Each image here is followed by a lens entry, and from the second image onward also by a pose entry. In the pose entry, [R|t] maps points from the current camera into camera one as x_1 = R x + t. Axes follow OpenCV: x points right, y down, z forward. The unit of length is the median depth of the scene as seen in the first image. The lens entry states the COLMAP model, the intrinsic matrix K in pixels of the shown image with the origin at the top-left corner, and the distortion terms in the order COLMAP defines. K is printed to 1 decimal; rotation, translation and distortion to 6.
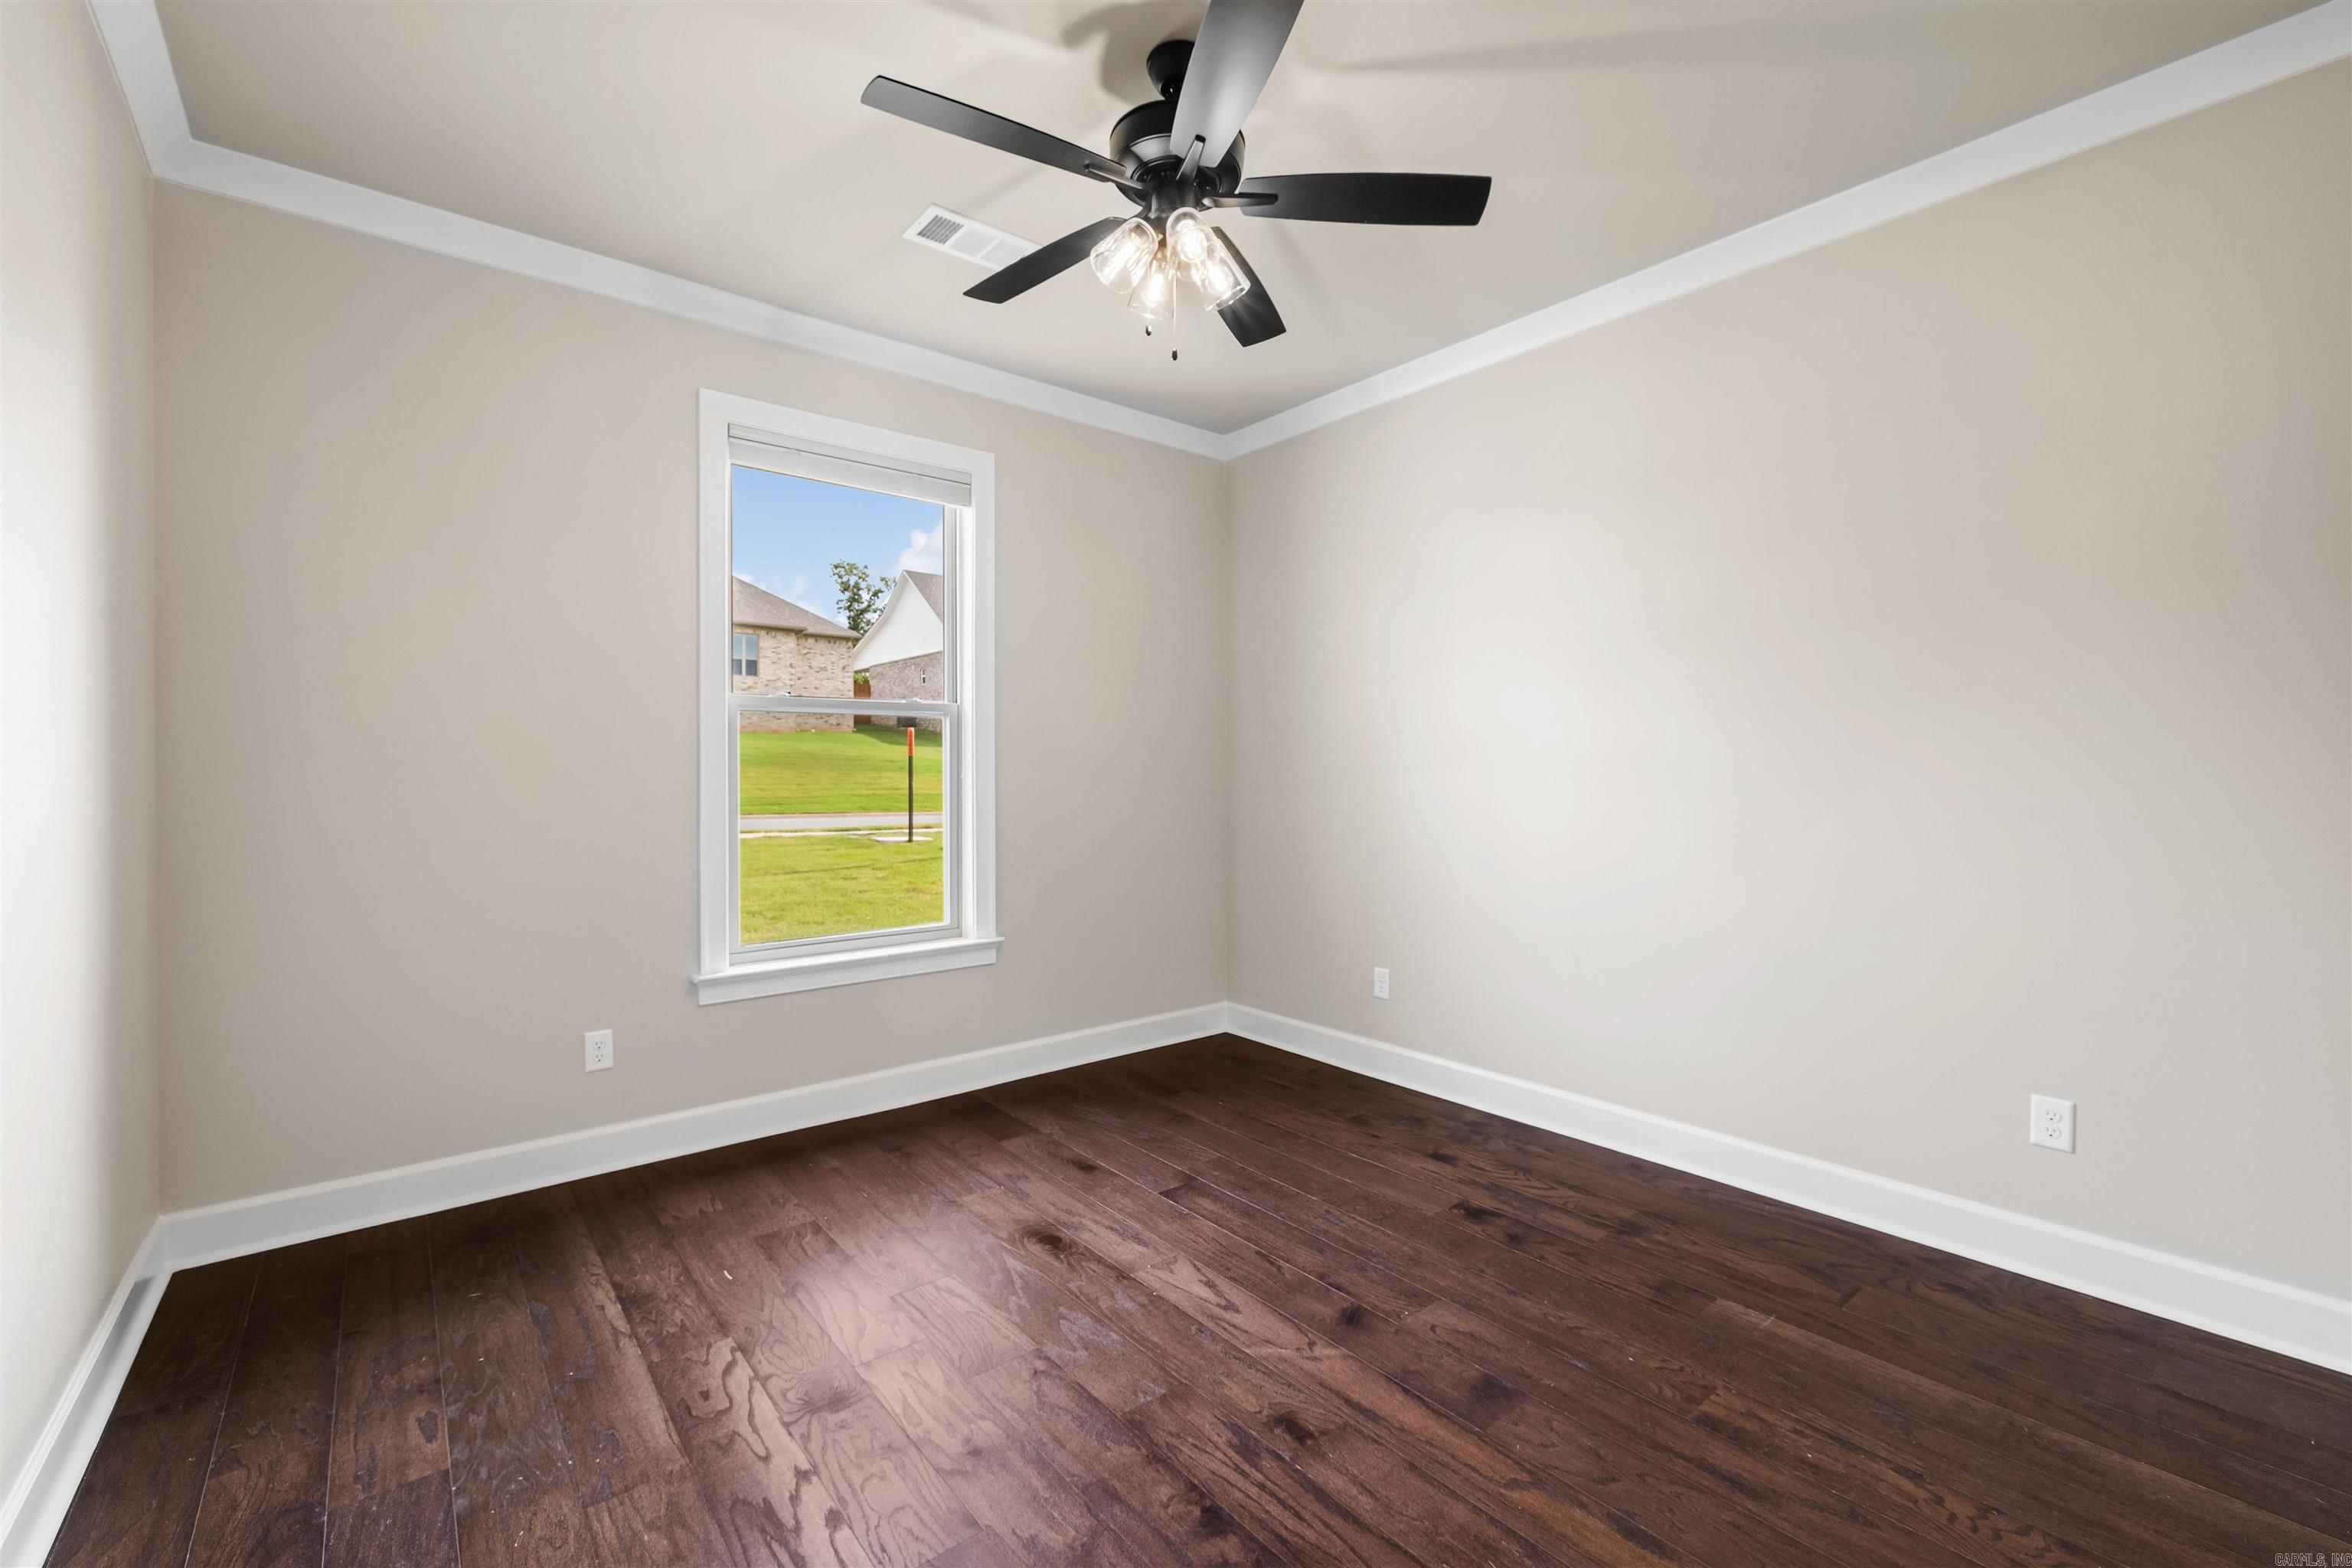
lens RADIAL K [[983.4, 0, 1176.0], [0, 983.4, 784.0], [0, 0, 1]] dist [-0.002887, 0.000480]
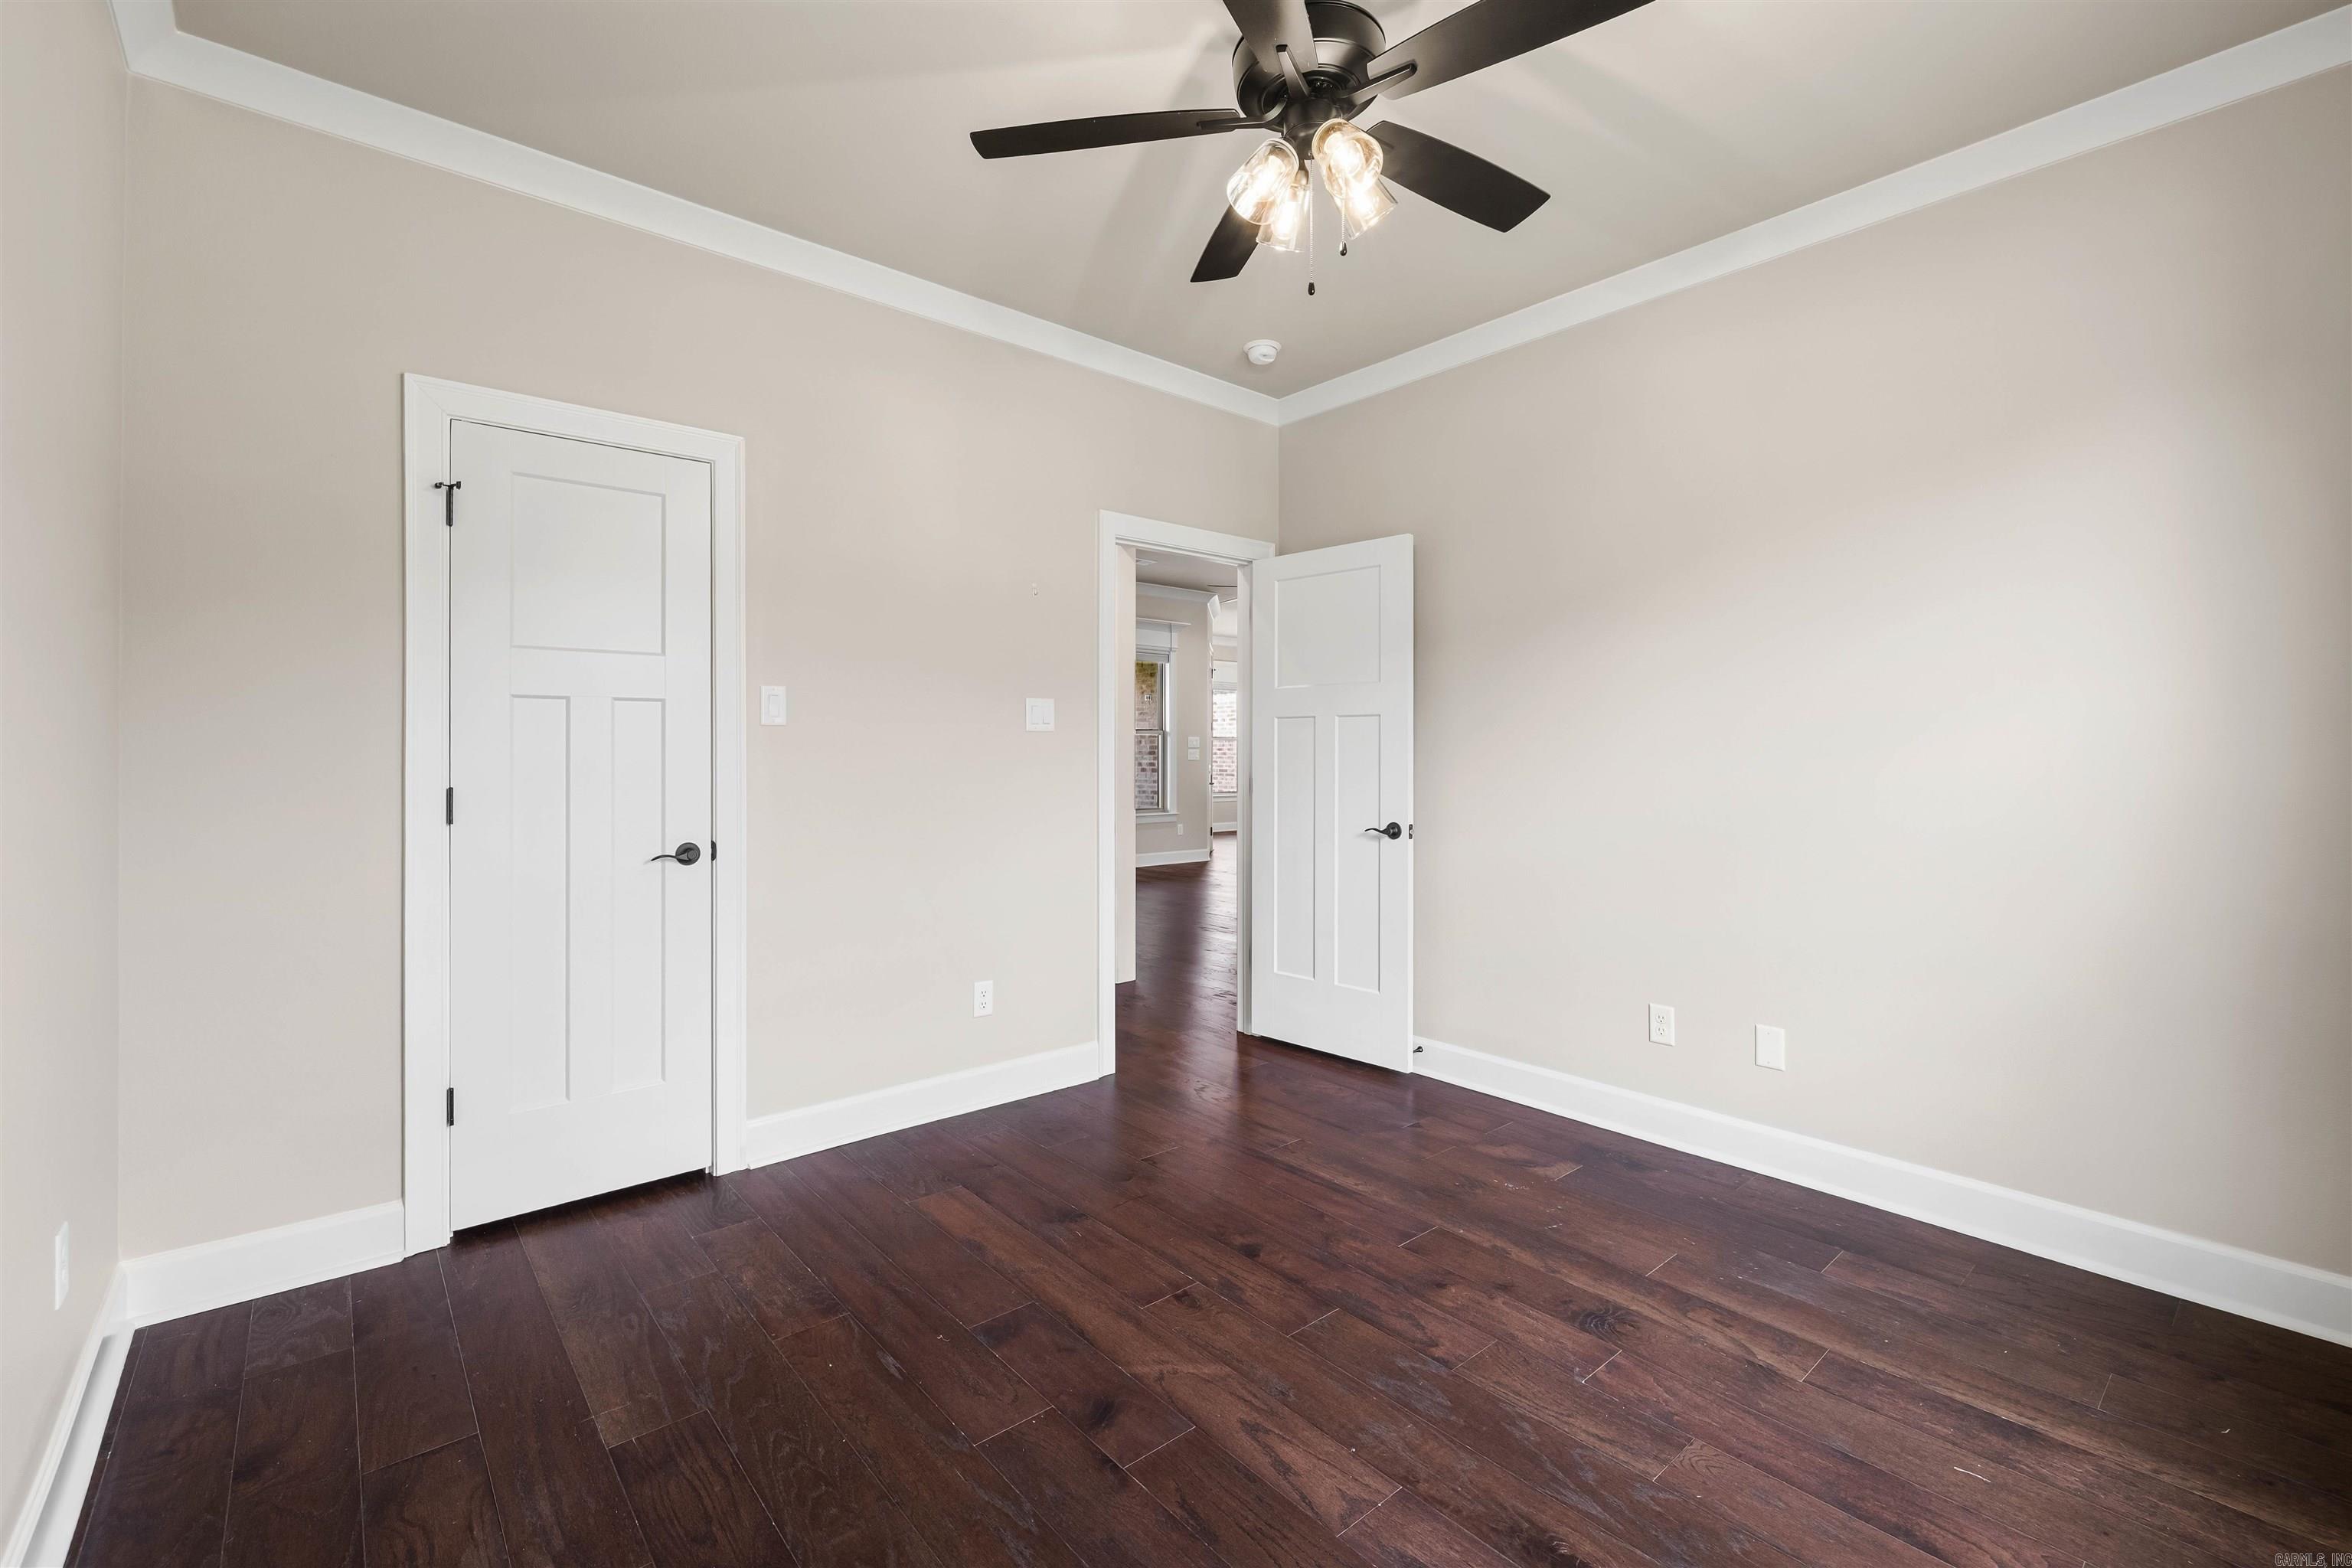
lens RADIAL K [[983.4, 0, 1176.0], [0, 983.4, 784.0], [0, 0, 1]] dist [-0.002887, 0.000480]
pose [[-0.999708, 0.001225, -0.024137, 0.145295], [0.000374, 0.999378, 0.035258, -0.016773], [0.024165, 0.035239, -0.999087, 1.907745]]
